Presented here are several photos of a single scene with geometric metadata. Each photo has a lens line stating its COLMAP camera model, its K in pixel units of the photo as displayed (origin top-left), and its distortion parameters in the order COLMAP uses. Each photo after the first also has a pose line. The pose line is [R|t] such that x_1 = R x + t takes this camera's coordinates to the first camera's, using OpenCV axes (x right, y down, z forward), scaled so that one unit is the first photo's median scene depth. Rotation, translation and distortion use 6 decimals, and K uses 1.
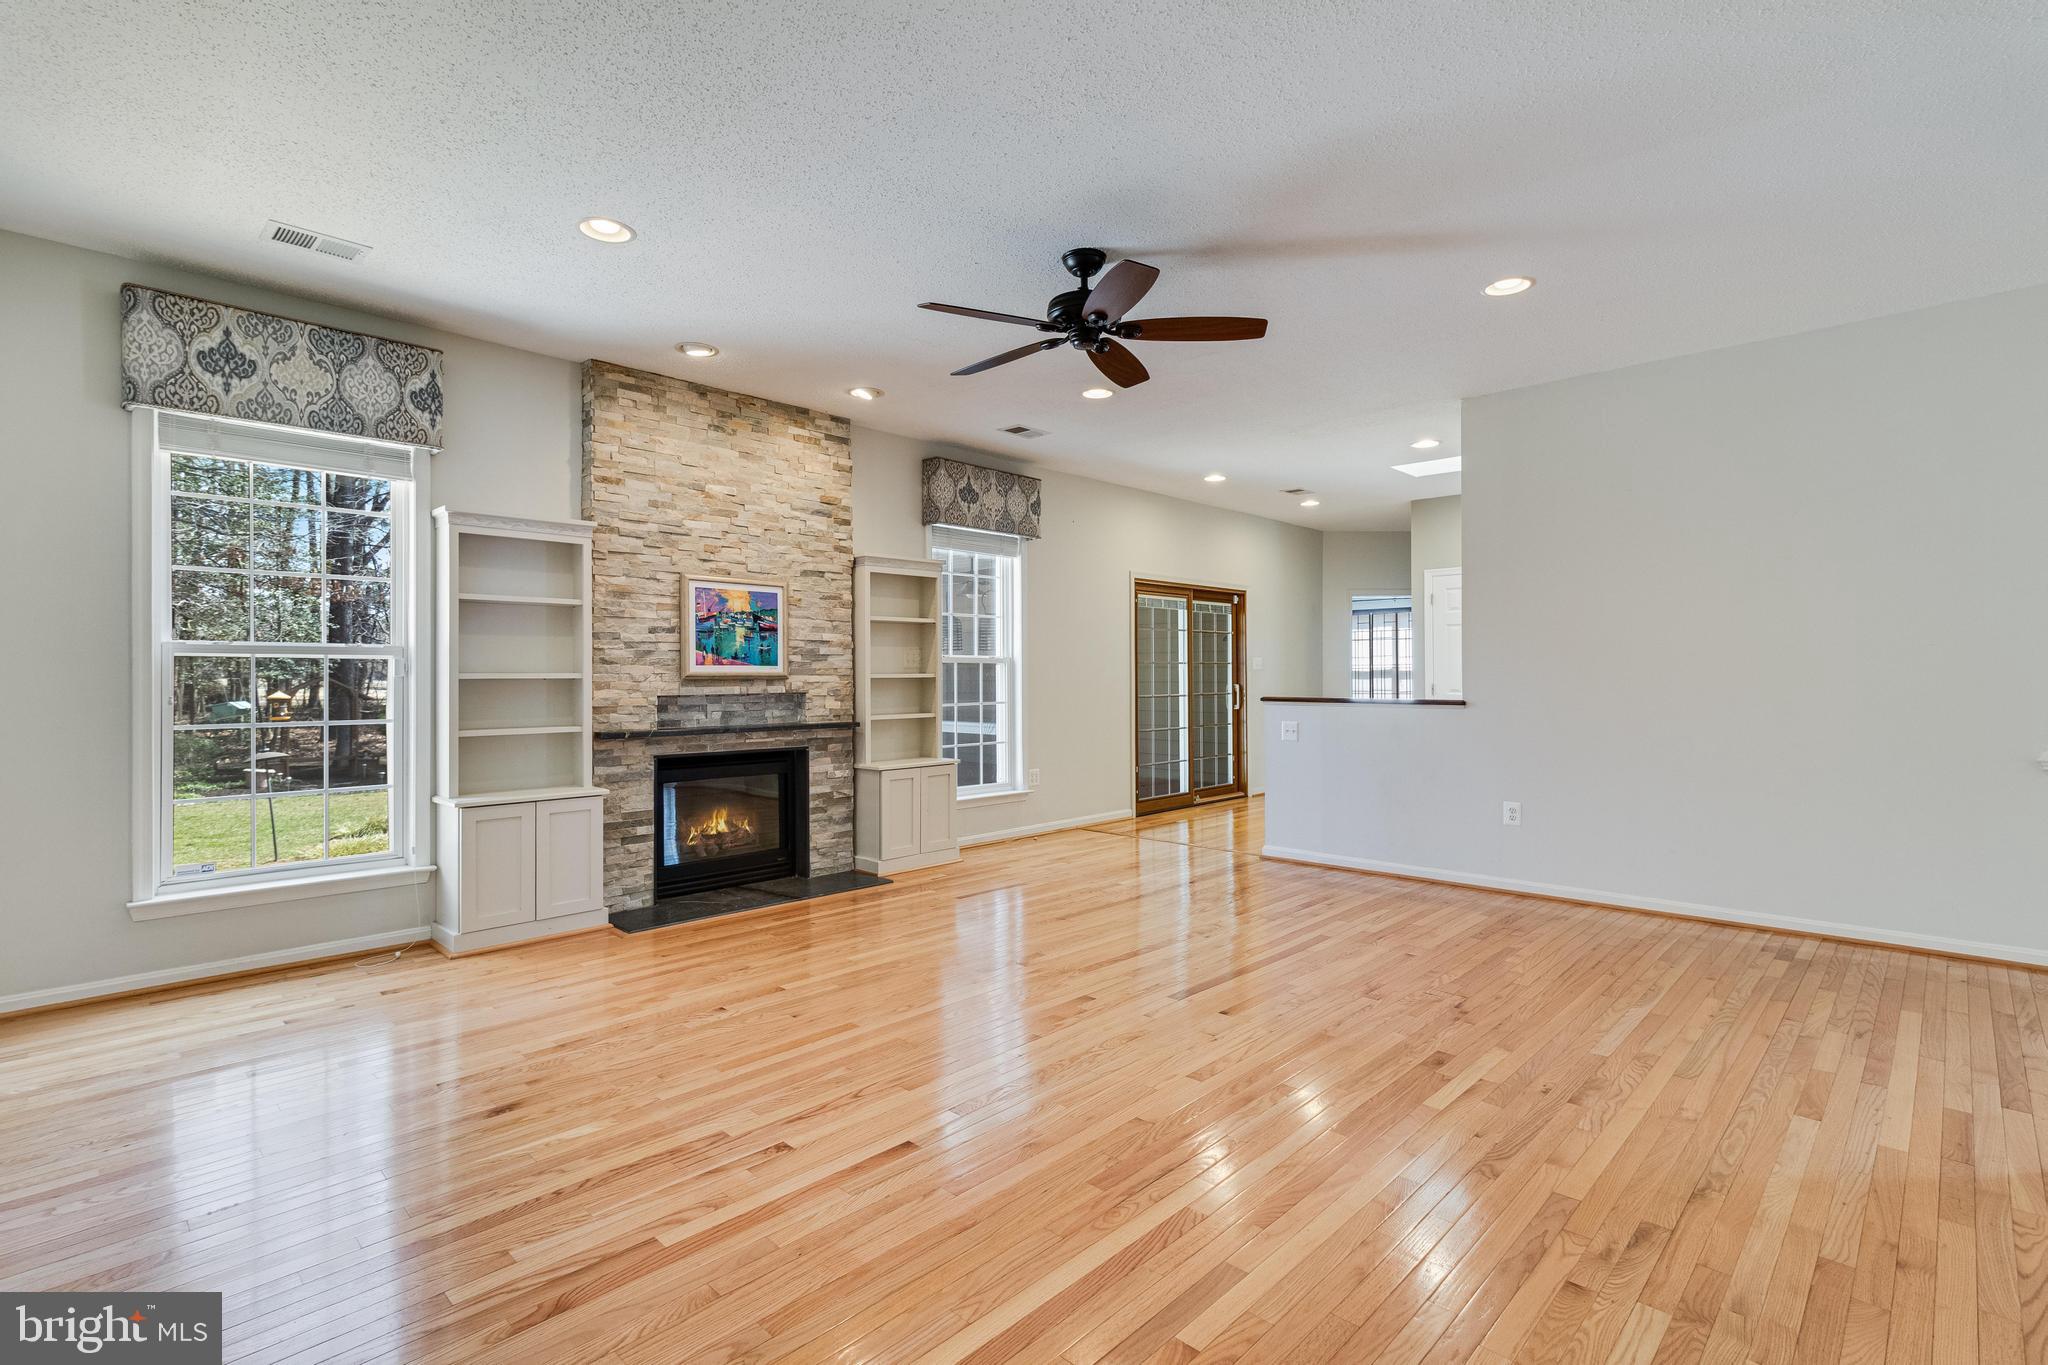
lens RADIAL K [[953.2, 0, 989.1], [0, 953.2, 671.4], [0, 0, 1]] dist [0.000477, 0.000586]
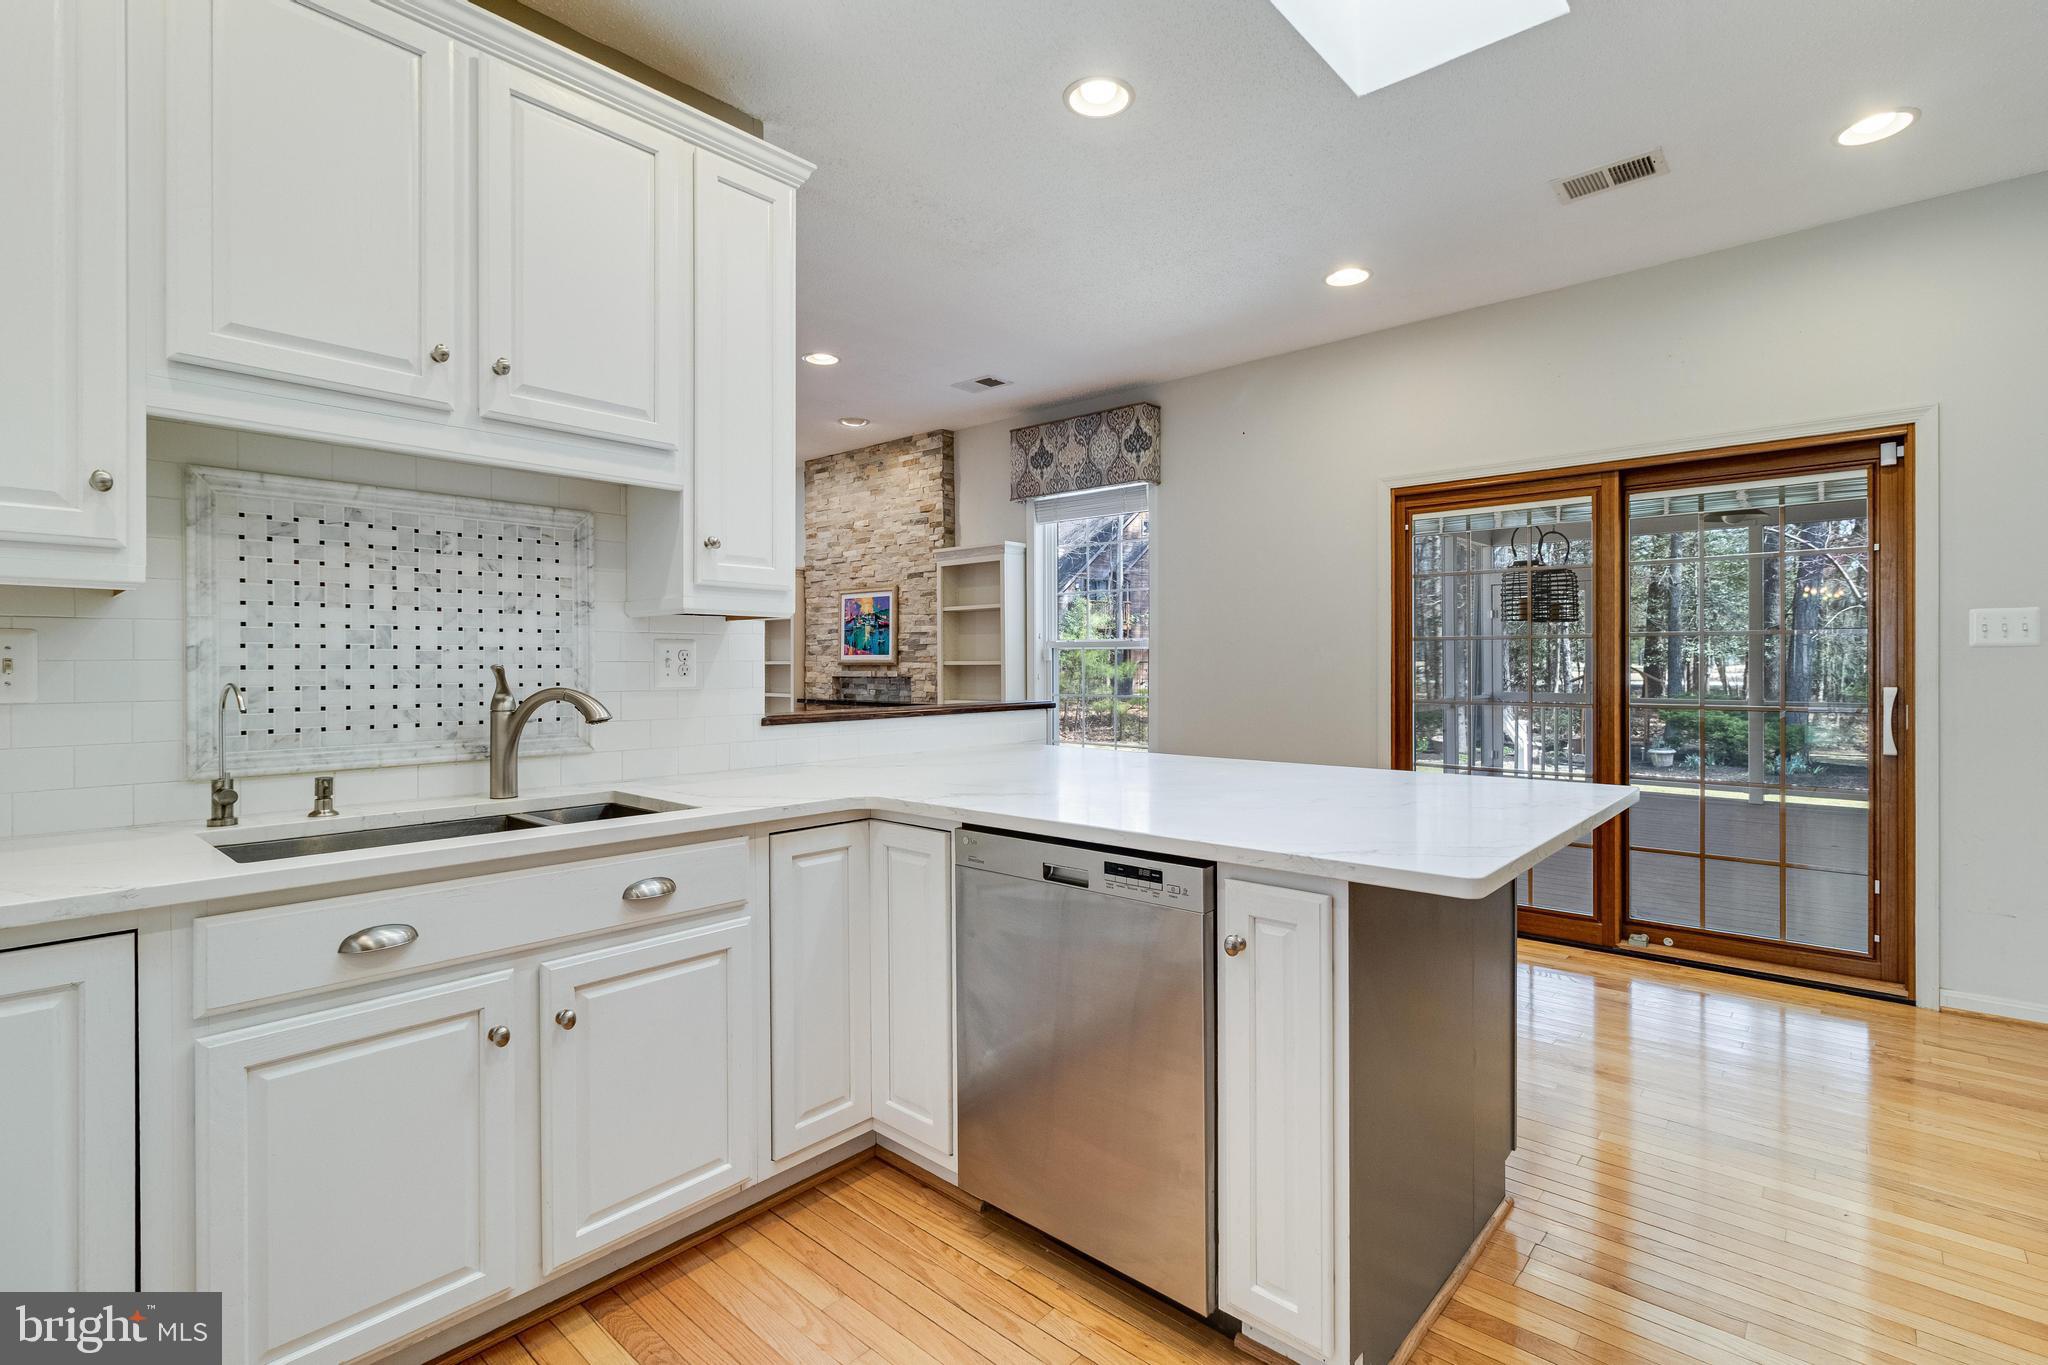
lens RADIAL K [[953.2, 0, 1016.2], [0, 953.2, 669.4], [0, 0, 1]] dist [0.000477, 0.000586]
pose [[0.062249, 0.014349, -0.997958, 1.058211], [0.013051, 0.999799, 0.015189, -0.003432], [0.997975, -0.013970, 0.062049, 1.118251]]
